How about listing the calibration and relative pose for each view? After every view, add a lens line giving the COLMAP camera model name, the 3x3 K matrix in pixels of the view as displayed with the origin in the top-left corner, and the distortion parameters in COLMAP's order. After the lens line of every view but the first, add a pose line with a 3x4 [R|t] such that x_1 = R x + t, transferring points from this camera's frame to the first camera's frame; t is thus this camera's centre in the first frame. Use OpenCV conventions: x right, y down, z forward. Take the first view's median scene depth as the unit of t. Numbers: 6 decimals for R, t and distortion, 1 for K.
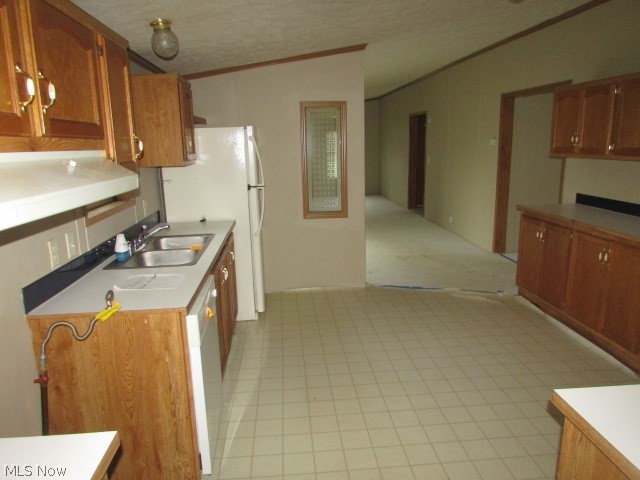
lens RADIAL K [[455.0, 0, 321.2], [0, 455.0, 239.6], [0, 0, 1]] dist [-0.010155, 0.002483]
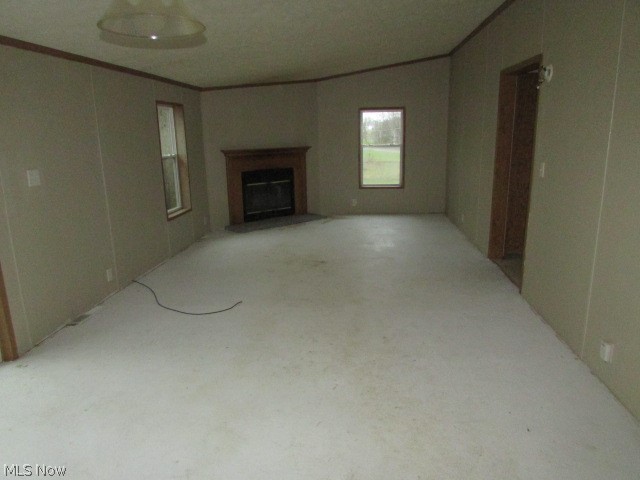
lens RADIAL K [[455.0, 0, 317.8], [0, 455.0, 239.6], [0, 0, 1]] dist [-0.010155, 0.002483]
pose [[0.980929, 0.043994, -0.189321, 0.105622], [-0.038980, 0.998786, 0.030129, -0.106327], [0.190417, -0.022175, 0.981453, 0.501629]]
